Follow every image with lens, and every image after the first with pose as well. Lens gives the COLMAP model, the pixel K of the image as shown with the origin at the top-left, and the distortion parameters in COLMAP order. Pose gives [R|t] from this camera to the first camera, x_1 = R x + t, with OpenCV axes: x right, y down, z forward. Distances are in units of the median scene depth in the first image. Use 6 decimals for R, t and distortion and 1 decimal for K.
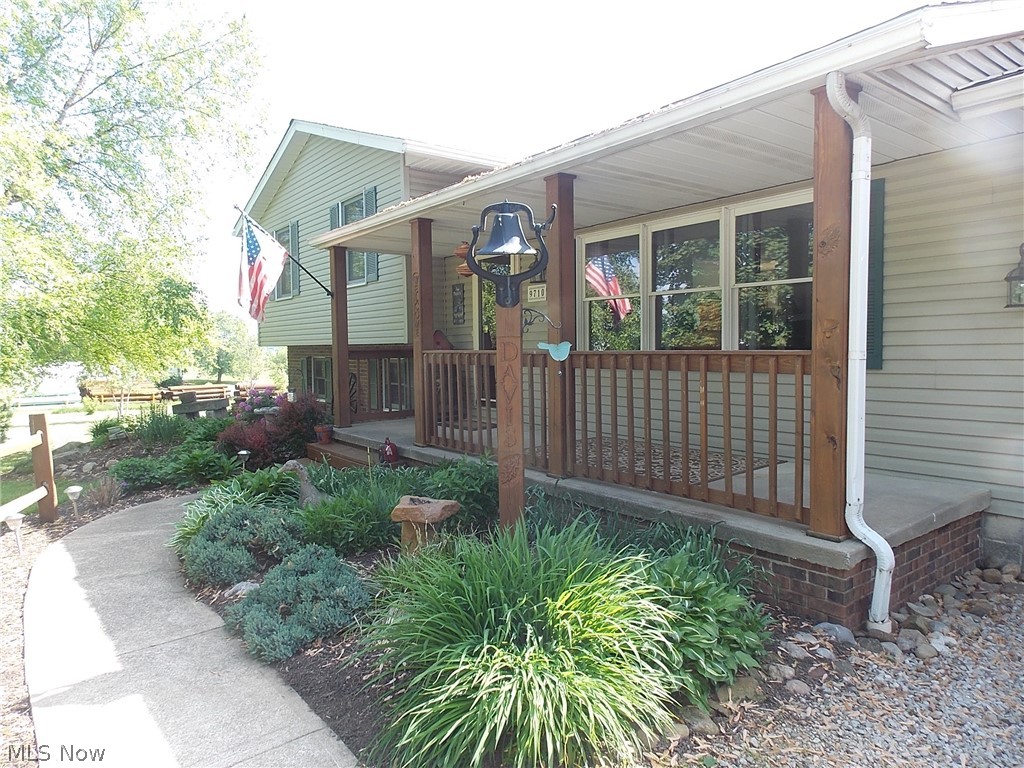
lens RADIAL K [[673.4, 0, 513.1], [0, 673.4, 381.0], [0, 0, 1]] dist [0.009837, -0.003515]
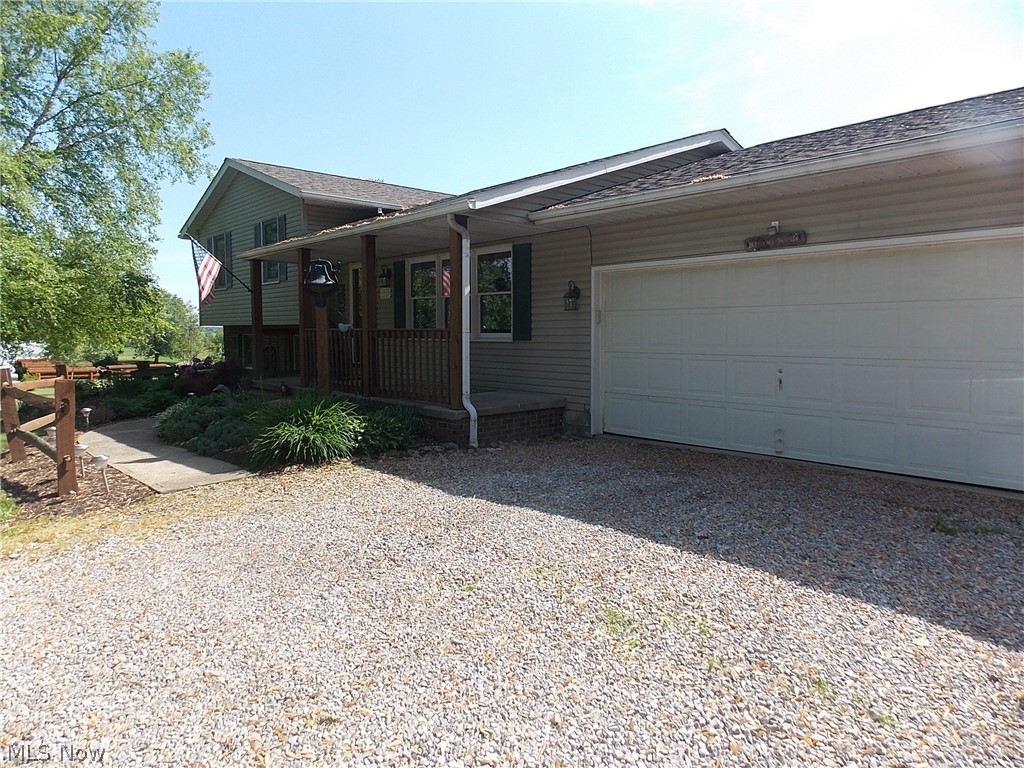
lens RADIAL K [[673.4, 0, 511.3], [0, 673.4, 386.6], [0, 0, 1]] dist [0.009837, -0.003515]
pose [[0.997219, 0.009057, 0.073976, 0.169445], [-0.011243, 0.999511, 0.029184, 0.029374], [-0.073675, -0.029934, 0.996833, -0.466405]]
